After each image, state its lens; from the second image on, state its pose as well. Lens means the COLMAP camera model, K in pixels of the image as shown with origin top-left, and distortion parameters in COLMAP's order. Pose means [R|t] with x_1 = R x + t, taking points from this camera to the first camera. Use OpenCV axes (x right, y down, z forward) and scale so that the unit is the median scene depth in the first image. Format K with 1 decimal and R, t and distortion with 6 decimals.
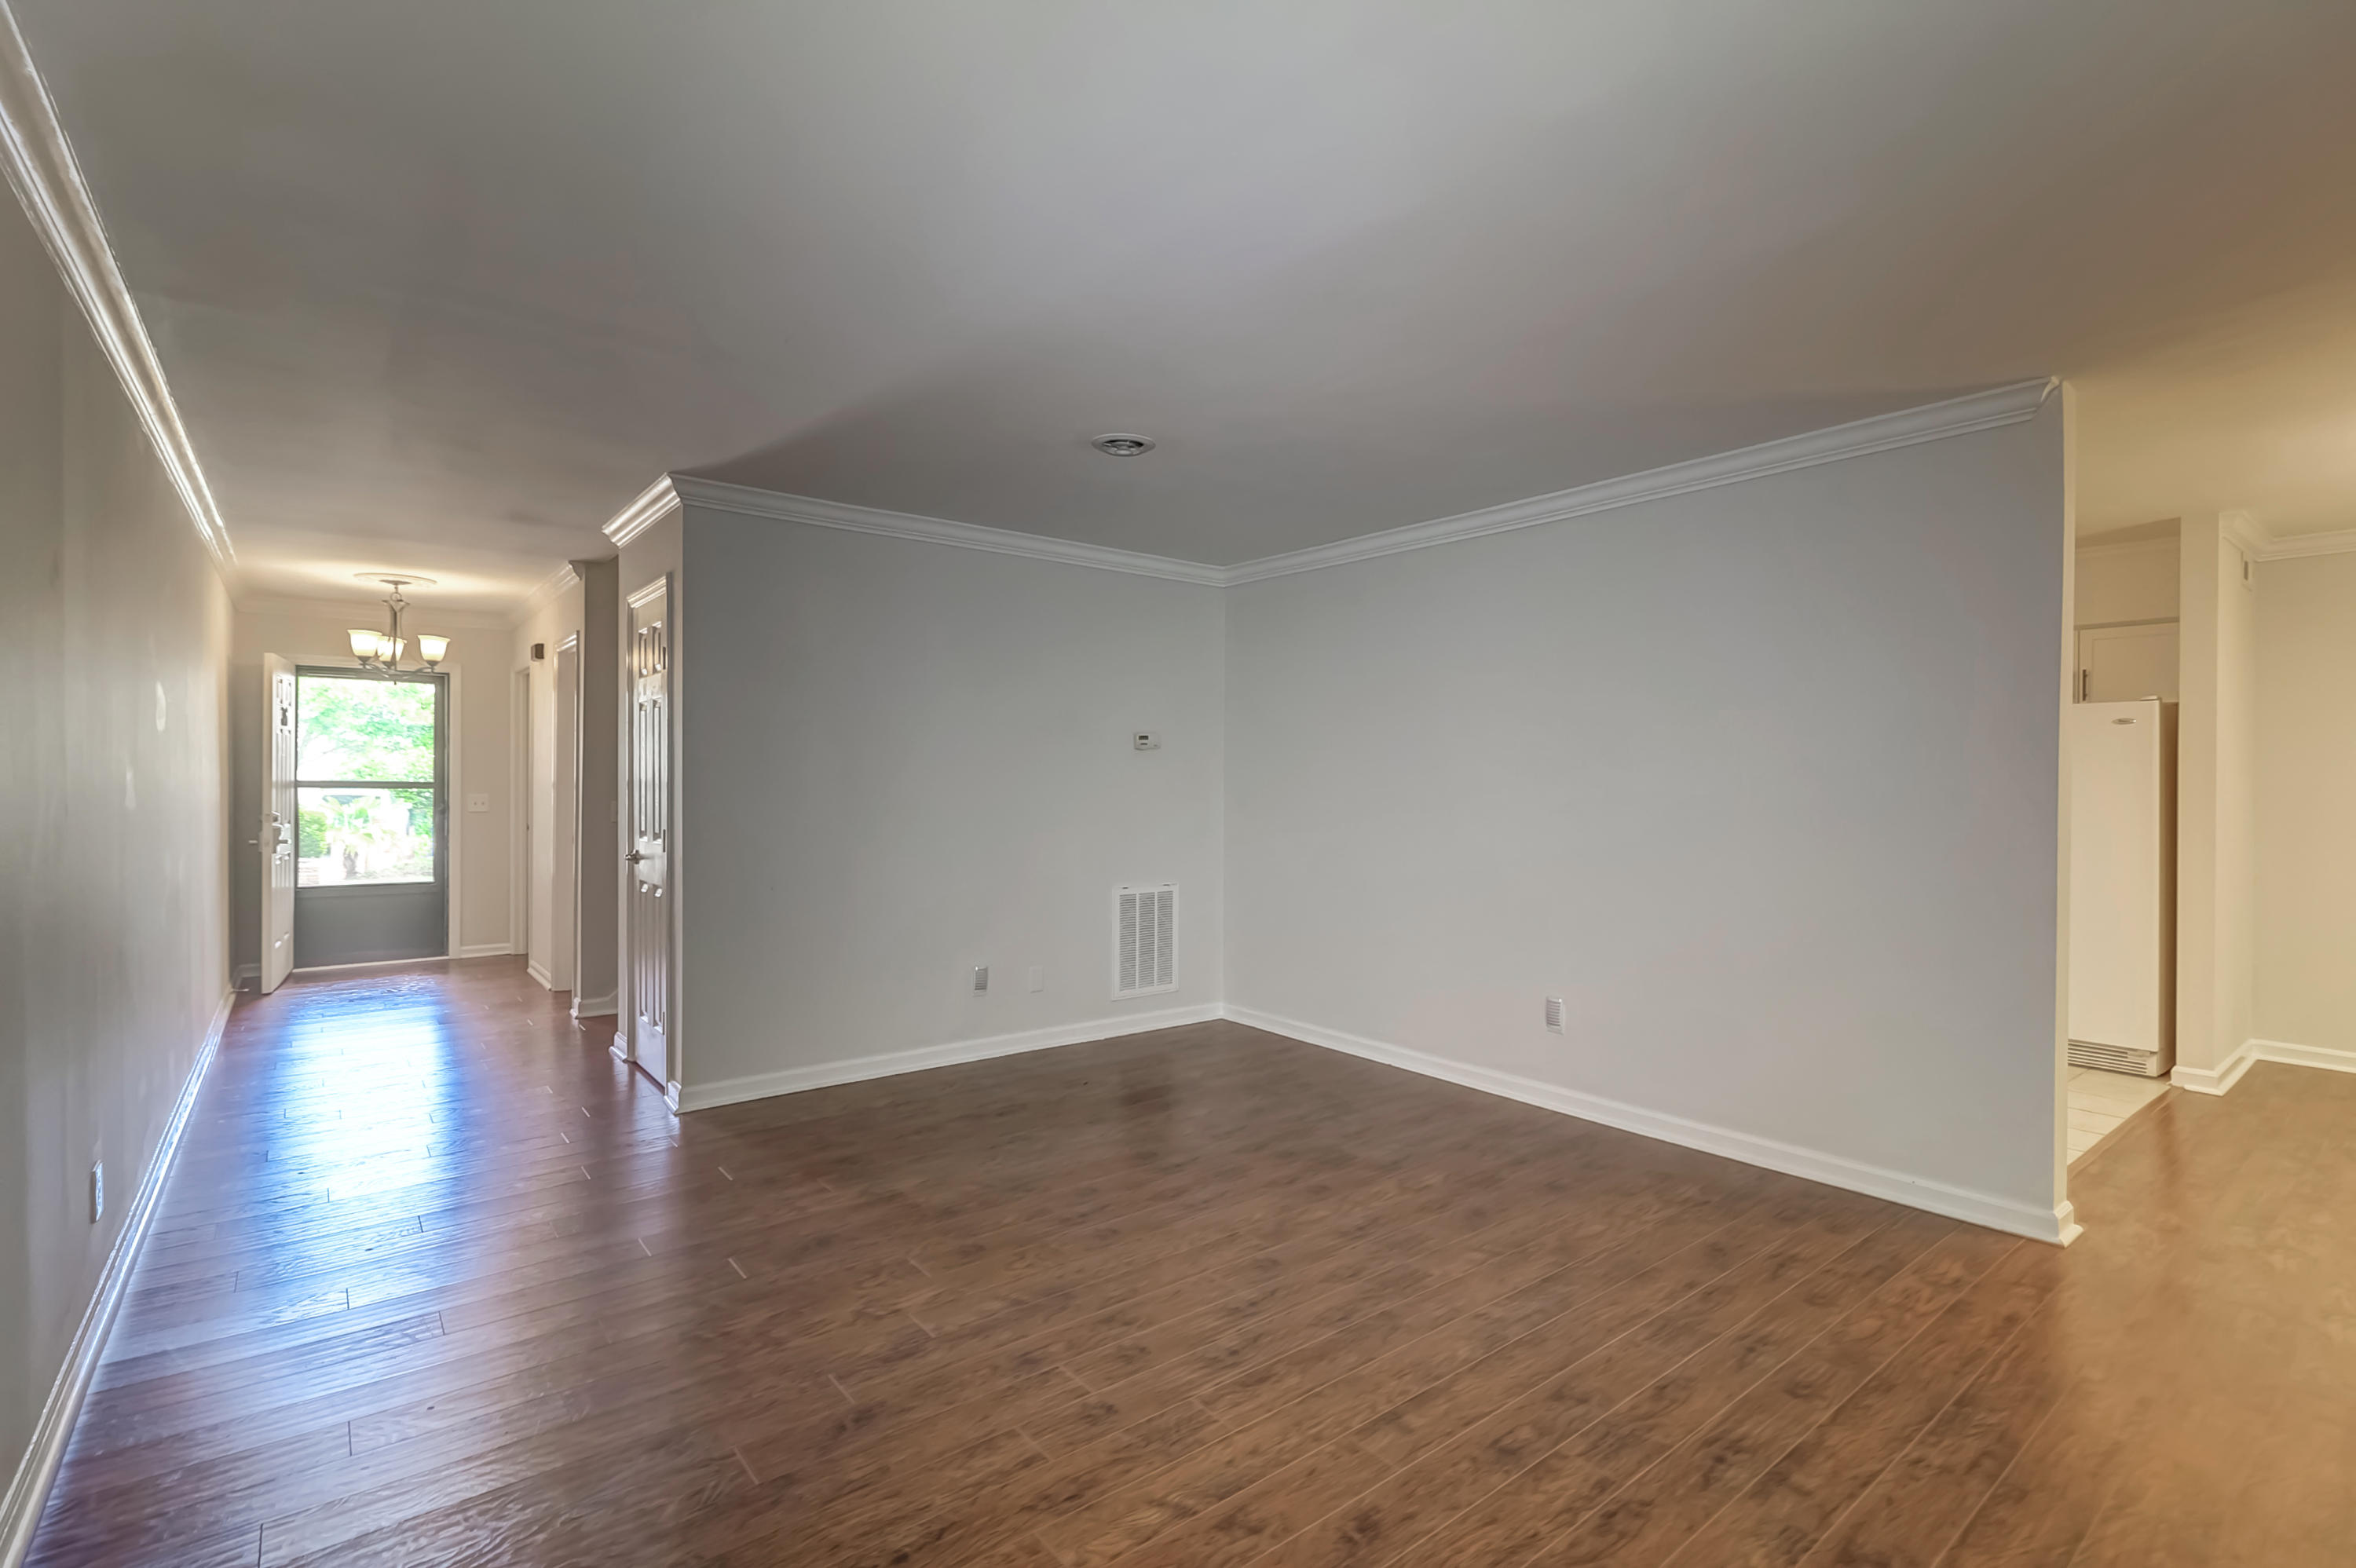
lens RADIAL K [[1084.8, 0, 1177.4], [0, 1084.8, 768.6], [0, 0, 1]] dist [0.005321, -0.002336]
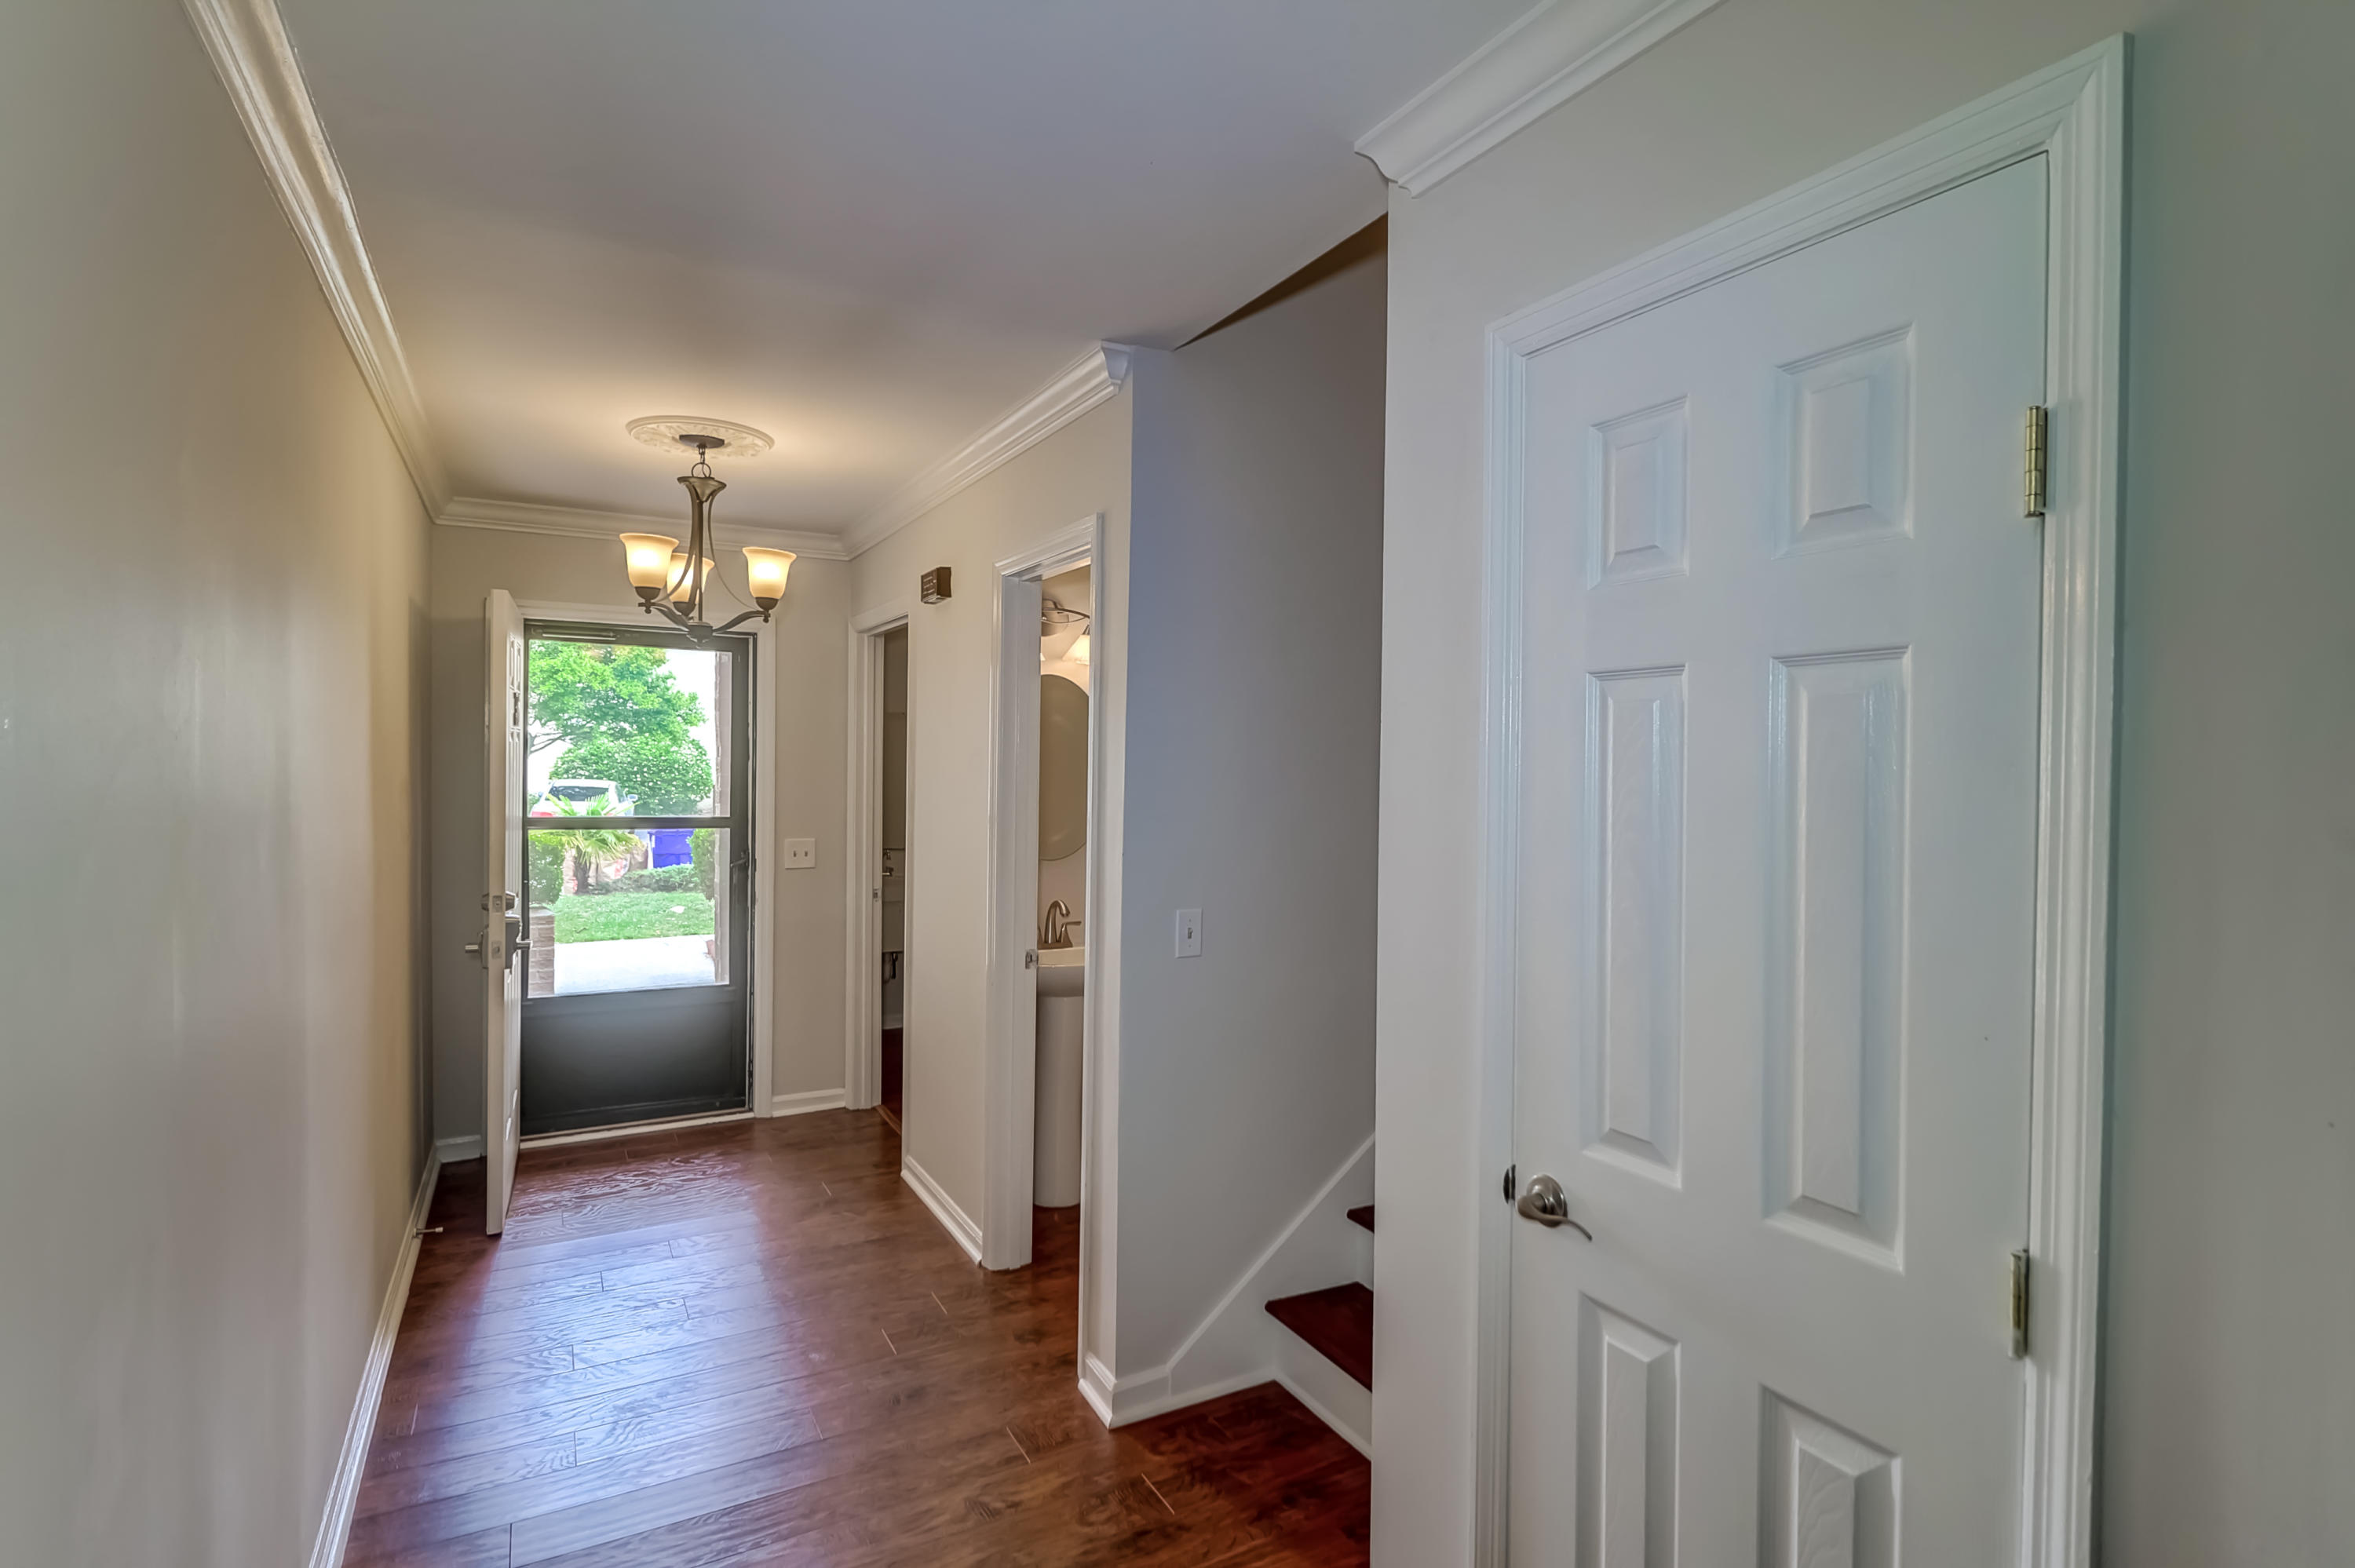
lens RADIAL K [[1219.7, 0, 1183.0], [0, 1219.7, 785.6], [0, 0, 1]] dist [0.004690, 0.001281]
pose [[0.982529, 0.012487, -0.185692, -0.357883], [-0.008150, 0.999676, 0.024101, -0.026054], [0.185933, -0.022166, 0.982312, 0.441656]]
